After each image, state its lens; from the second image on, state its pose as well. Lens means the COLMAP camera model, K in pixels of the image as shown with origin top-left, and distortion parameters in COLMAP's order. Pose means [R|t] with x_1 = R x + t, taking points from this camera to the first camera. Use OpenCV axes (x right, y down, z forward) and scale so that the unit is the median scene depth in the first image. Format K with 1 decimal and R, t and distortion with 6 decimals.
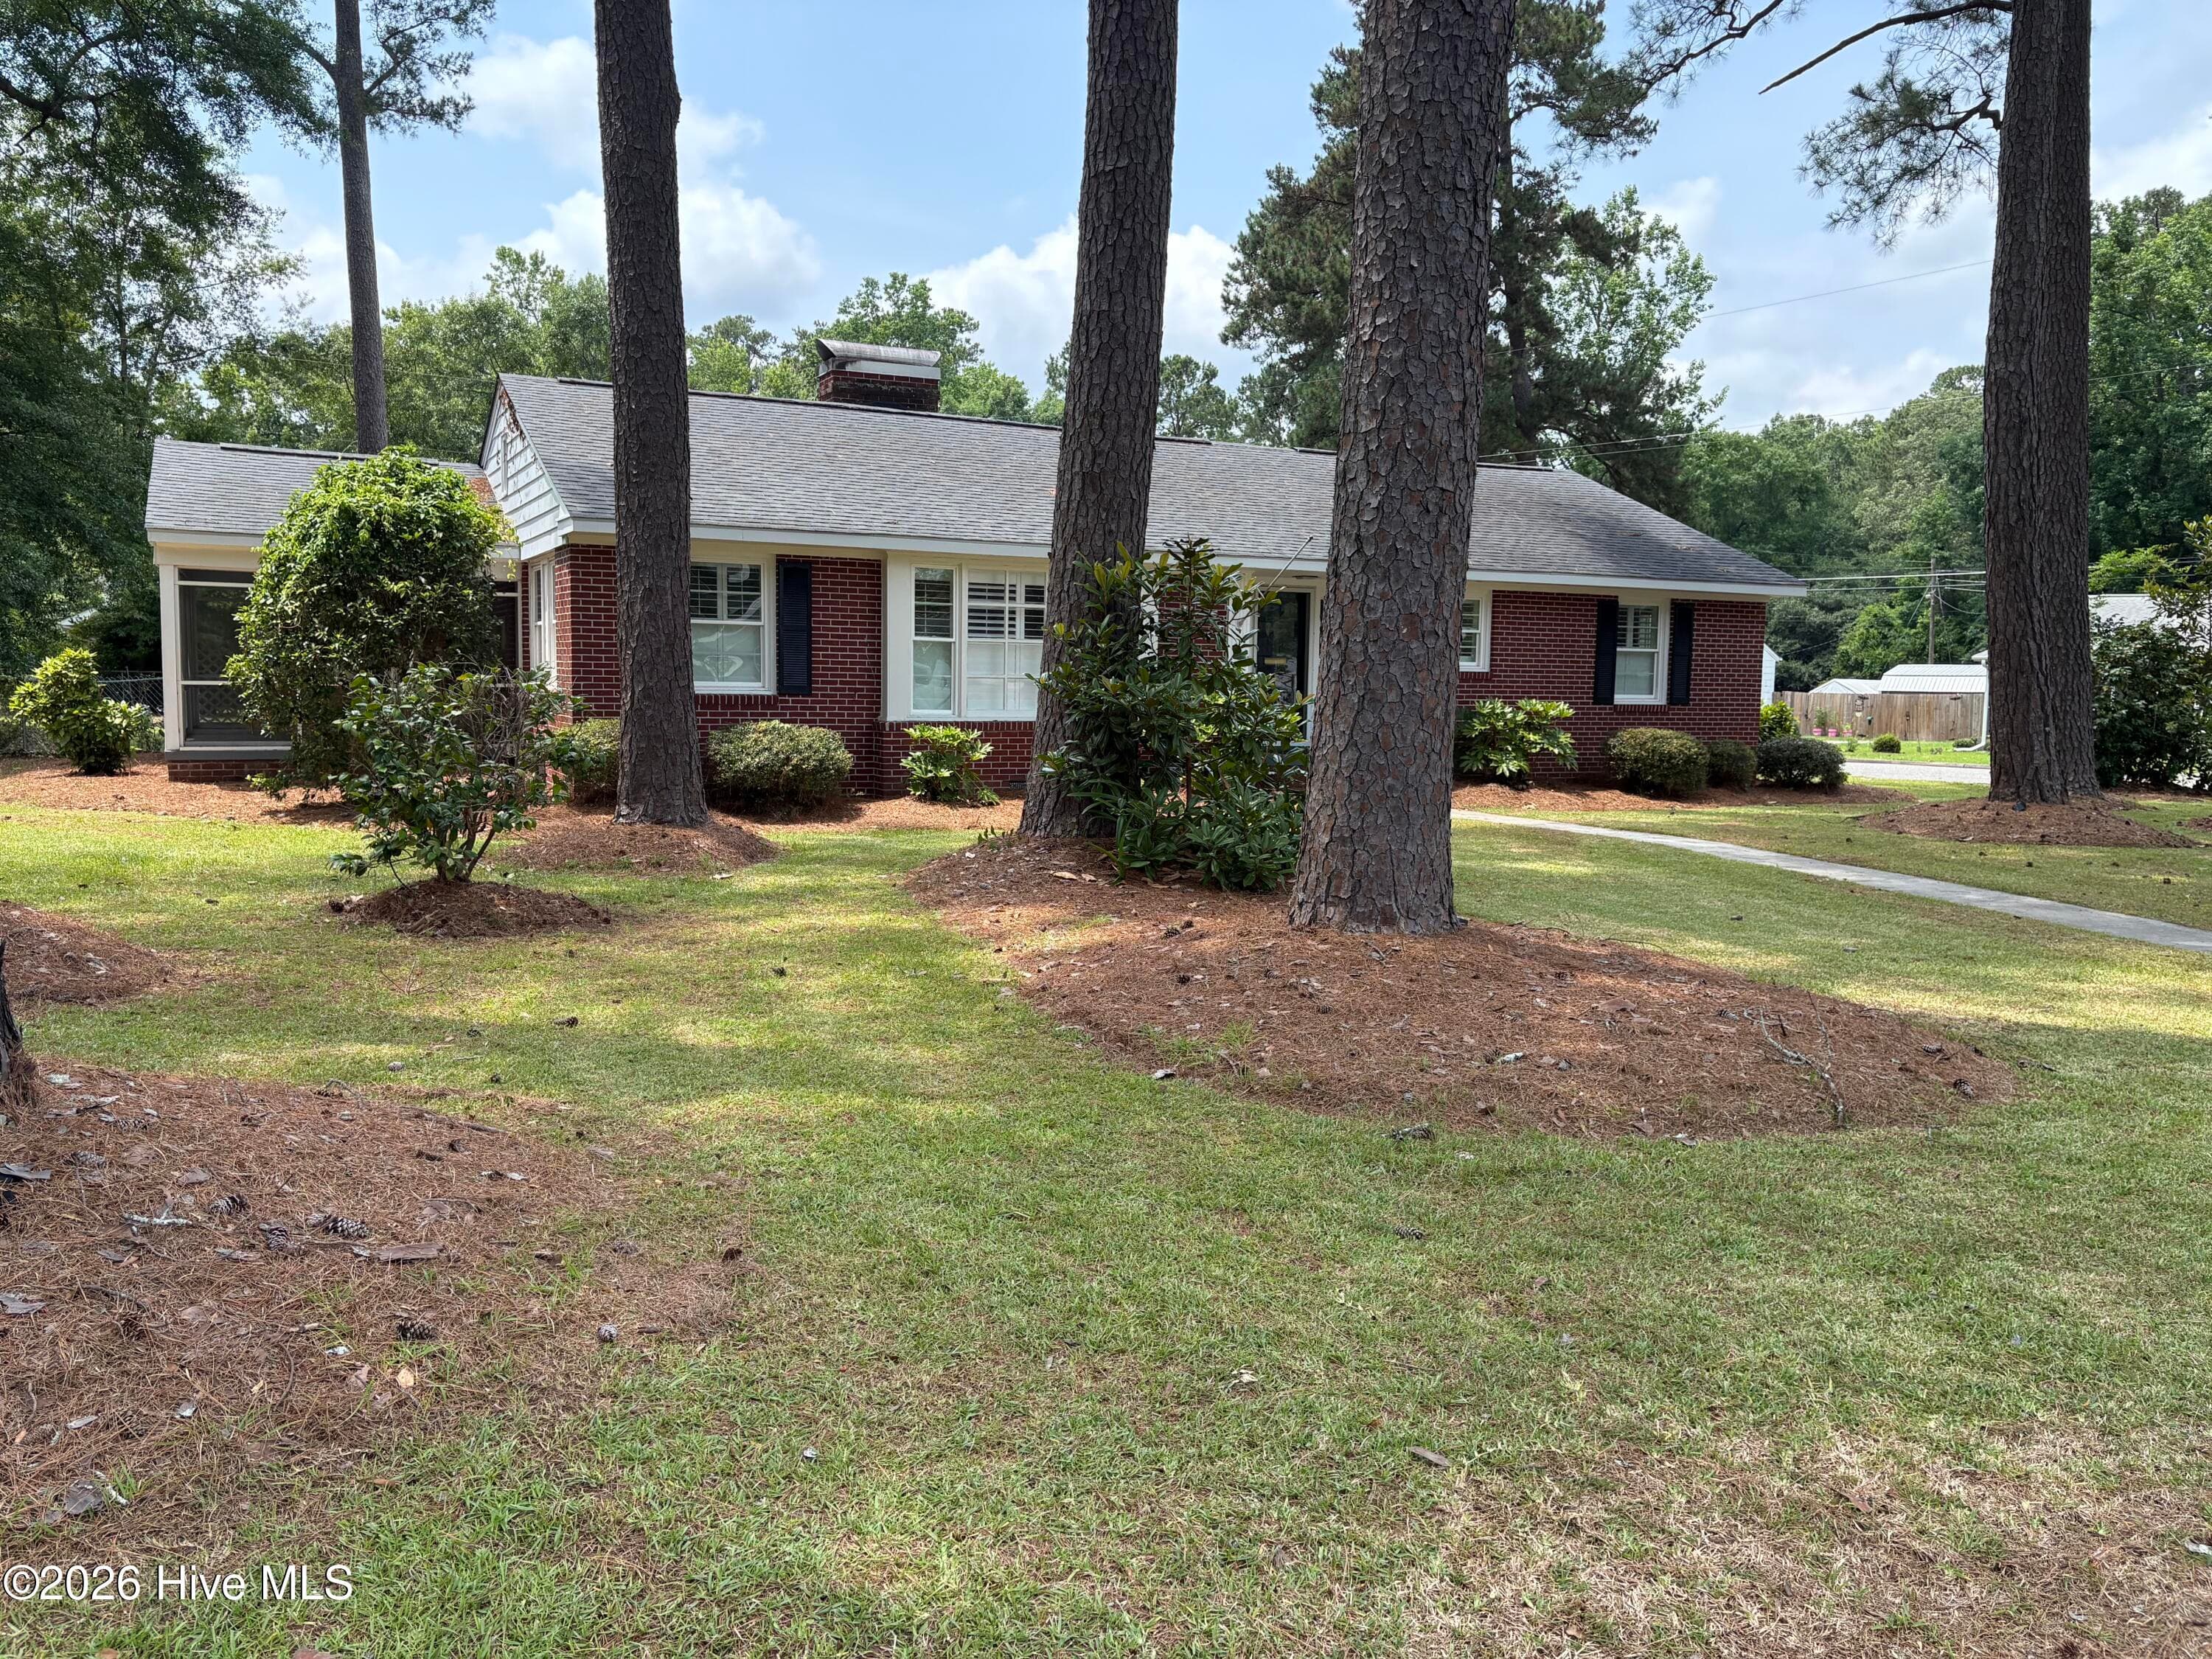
lens RADIAL K [[1800.5, 0, 1106.0], [0, 1800.5, 829.5], [0, 0, 1]] dist [-0.014632, -0.002291]
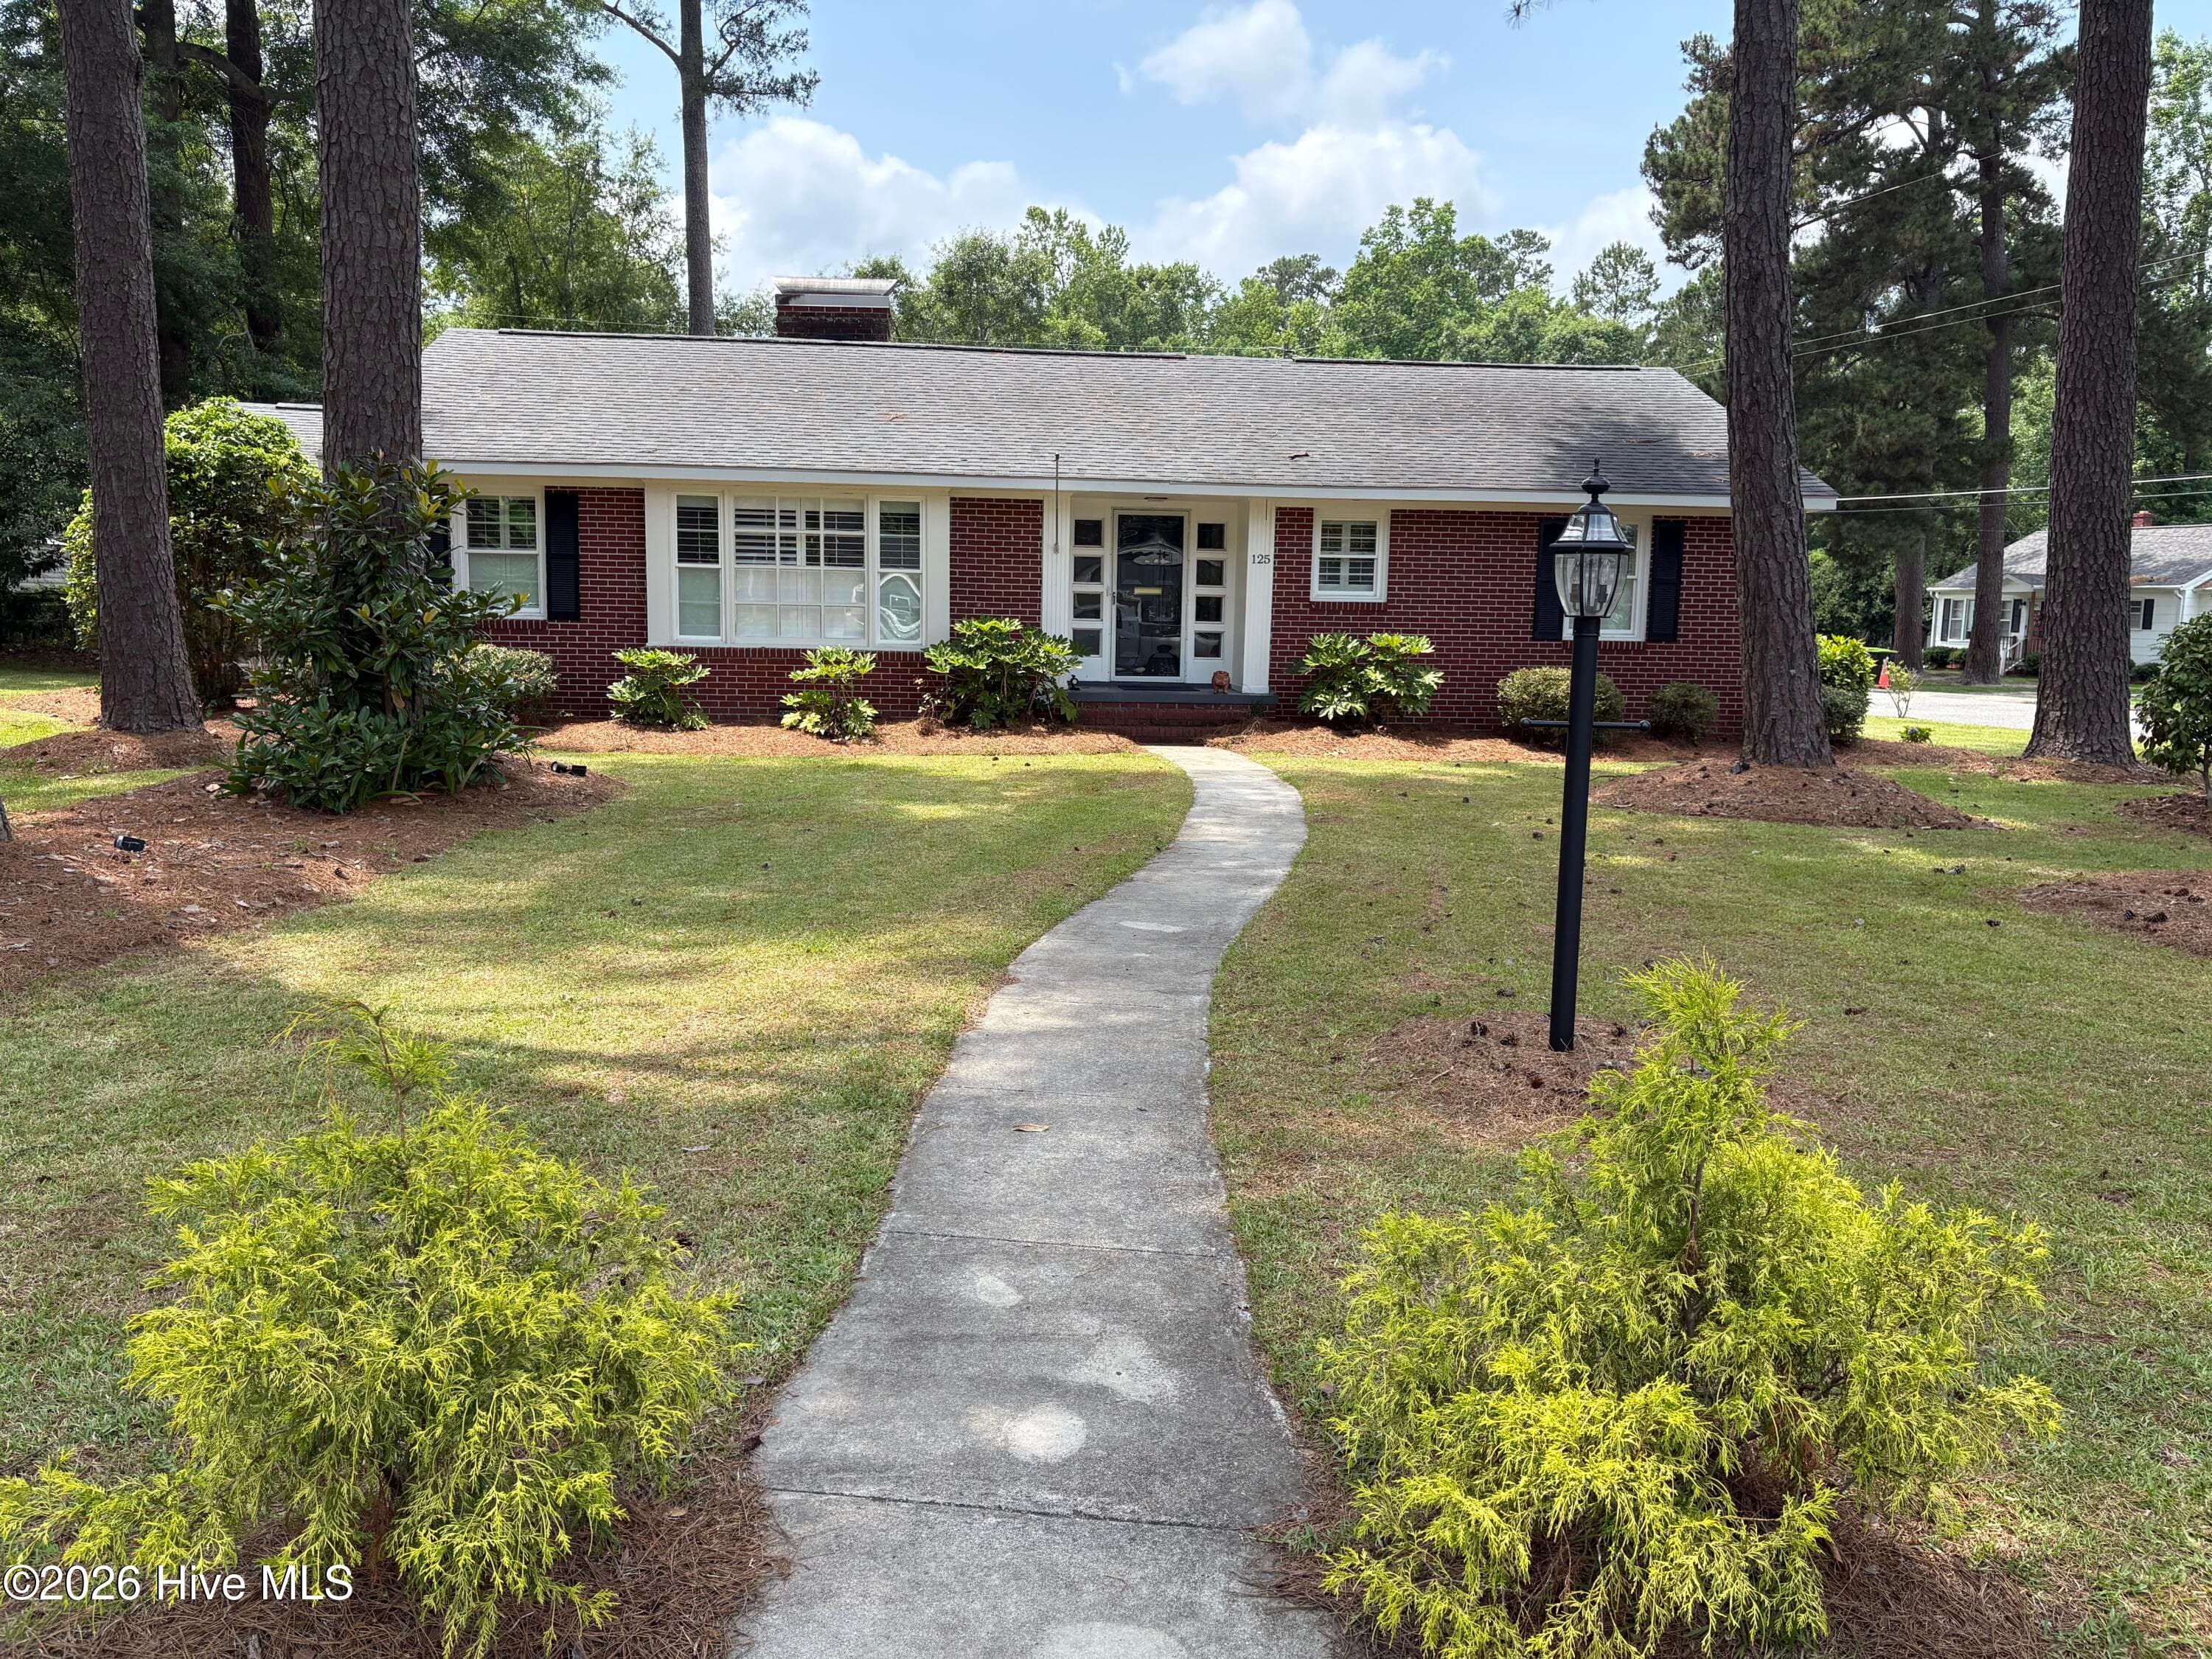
lens RADIAL K [[1791.7, 0, 1106.0], [0, 1791.7, 829.5], [0, 0, 1]] dist [-0.006218, 0.007570]
pose [[0.901464, 0.057463, -0.429024, 0.493860], [-0.044036, 0.998181, 0.041166, -0.006798], [0.430609, -0.018218, 0.902355, 0.155035]]
